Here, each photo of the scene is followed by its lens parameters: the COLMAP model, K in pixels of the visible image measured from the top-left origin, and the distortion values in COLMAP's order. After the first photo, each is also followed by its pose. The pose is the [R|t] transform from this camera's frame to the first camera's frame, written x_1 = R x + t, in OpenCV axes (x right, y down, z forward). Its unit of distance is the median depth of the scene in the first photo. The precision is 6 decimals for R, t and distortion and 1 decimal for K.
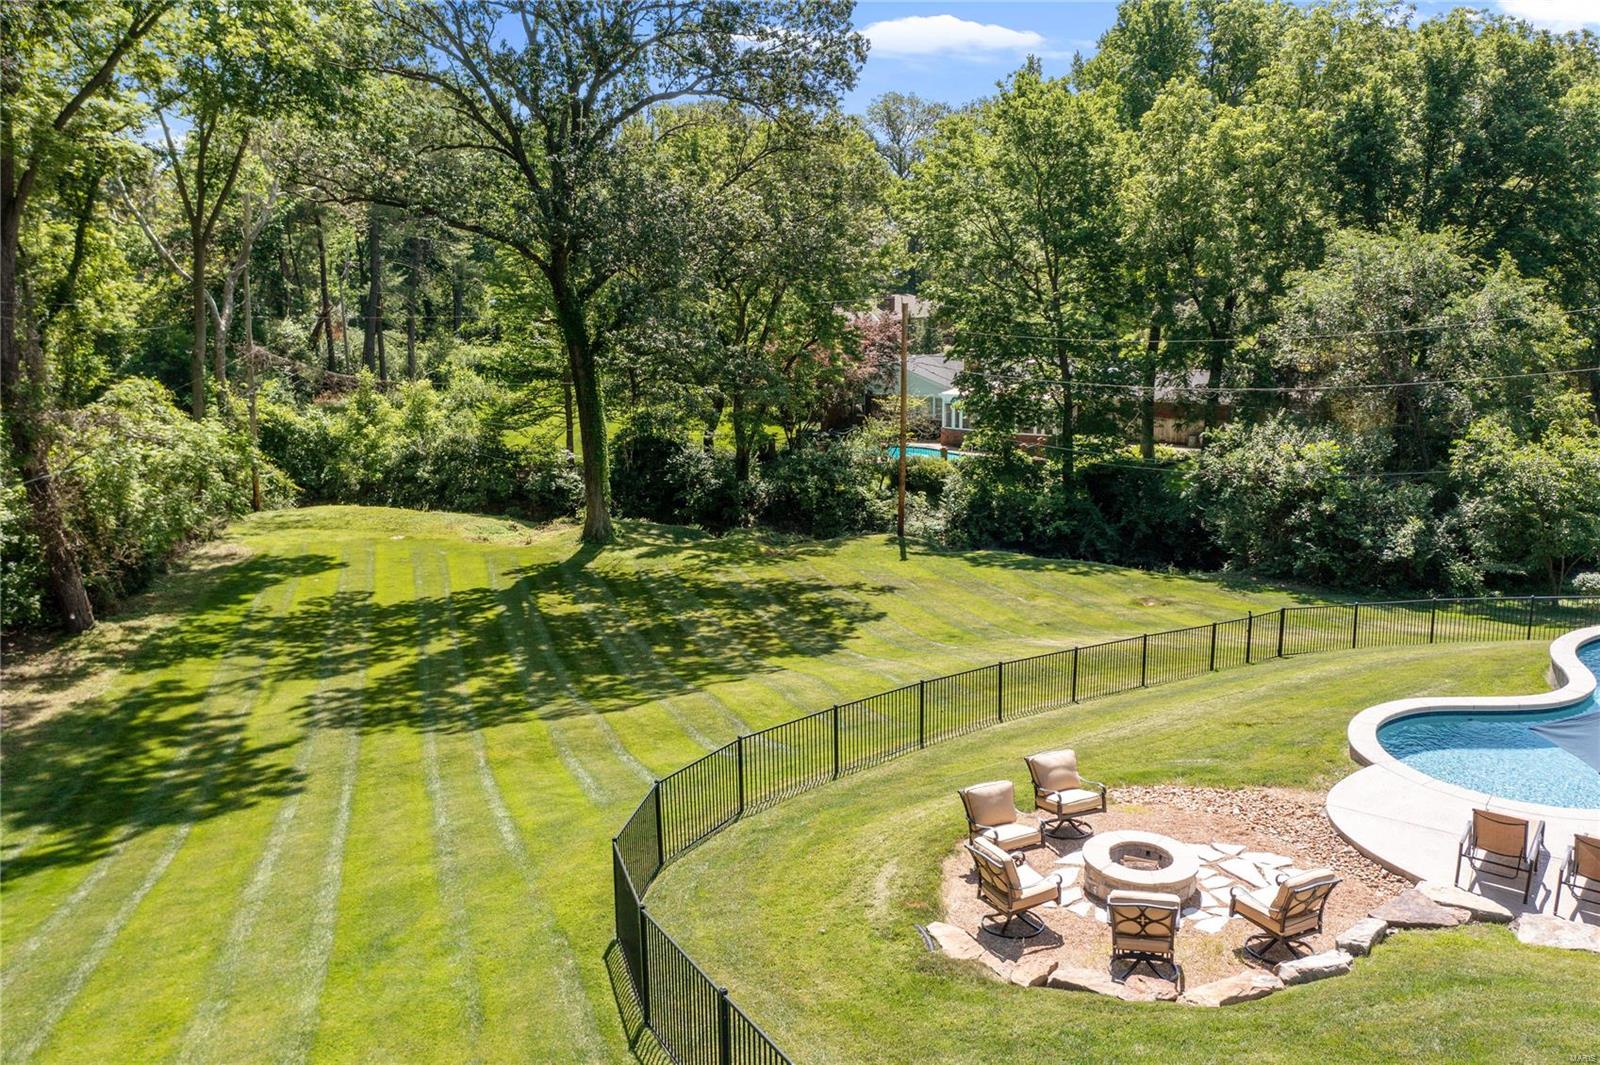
lens RADIAL K [[1277.8, 0, 797.7], [0, 1277.8, 528.2], [0, 0, 1]] dist [0.002441, -0.007802]
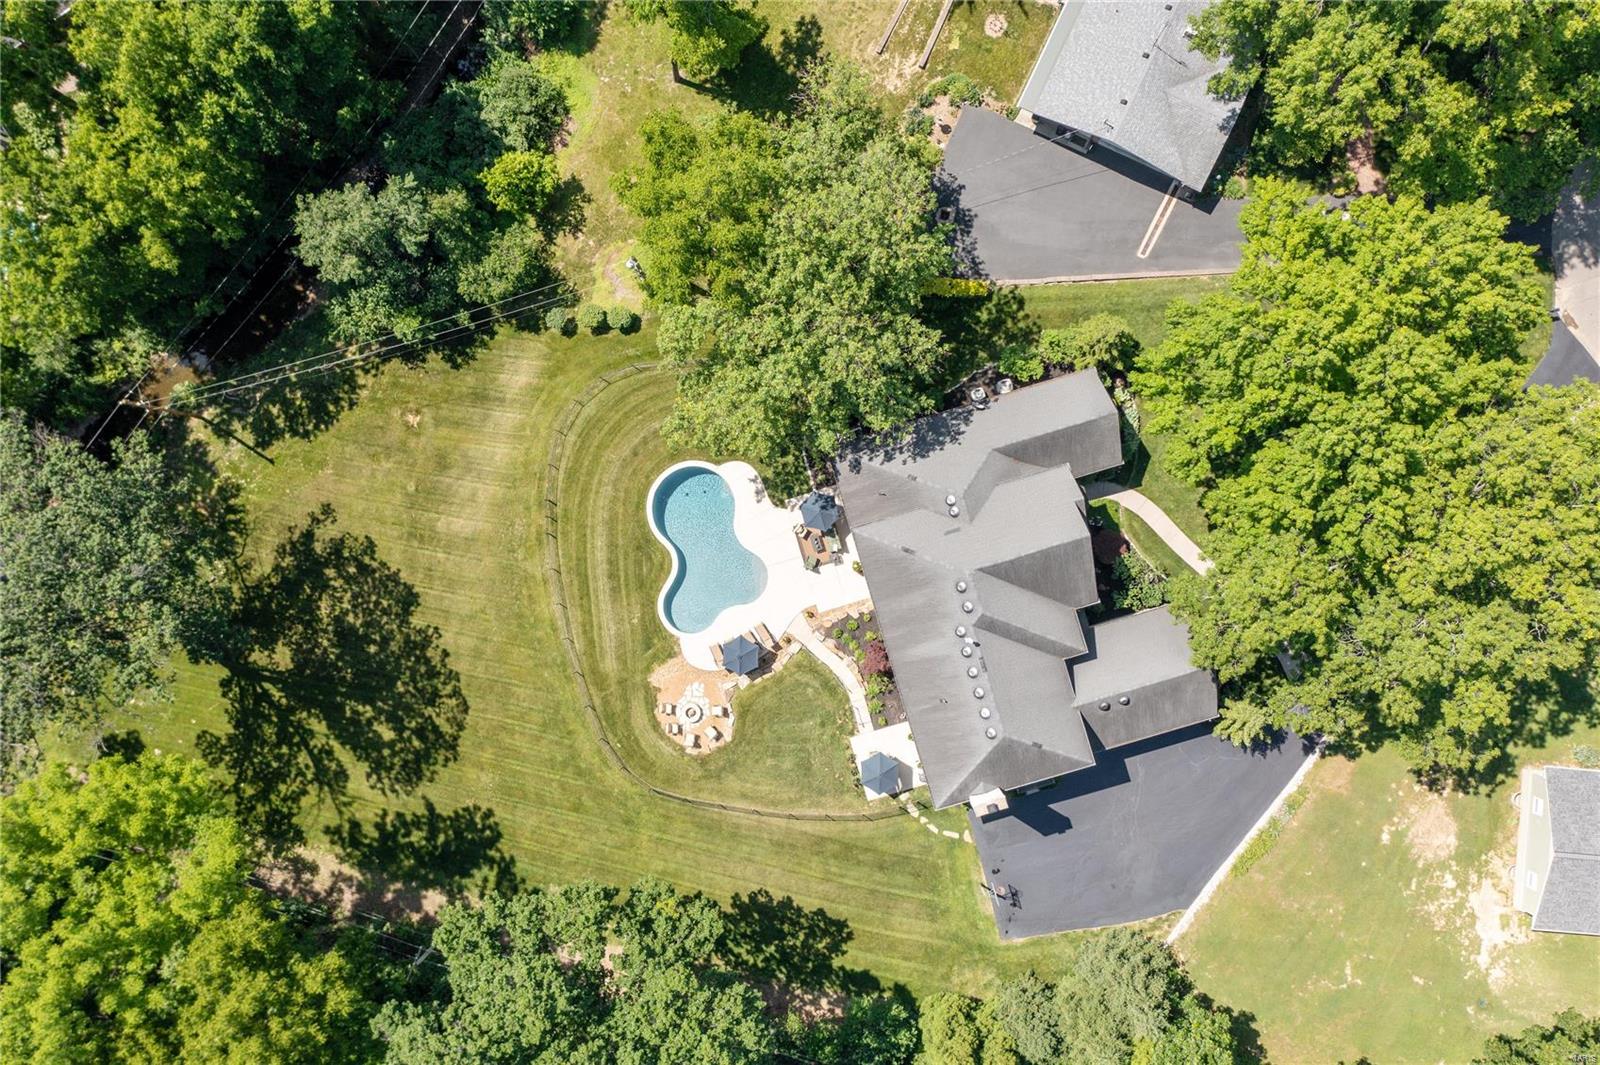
lens RADIAL K [[1277.8, 0, 799.8], [0, 1277.8, 531.5], [0, 0, 1]] dist [0.002441, -0.007802]
pose [[0.480940, -0.876486, 0.021646, 0.808769], [0.180416, 0.123097, 0.975857, -4.081967], [-0.857990, -0.465424, 0.217335, -0.231646]]
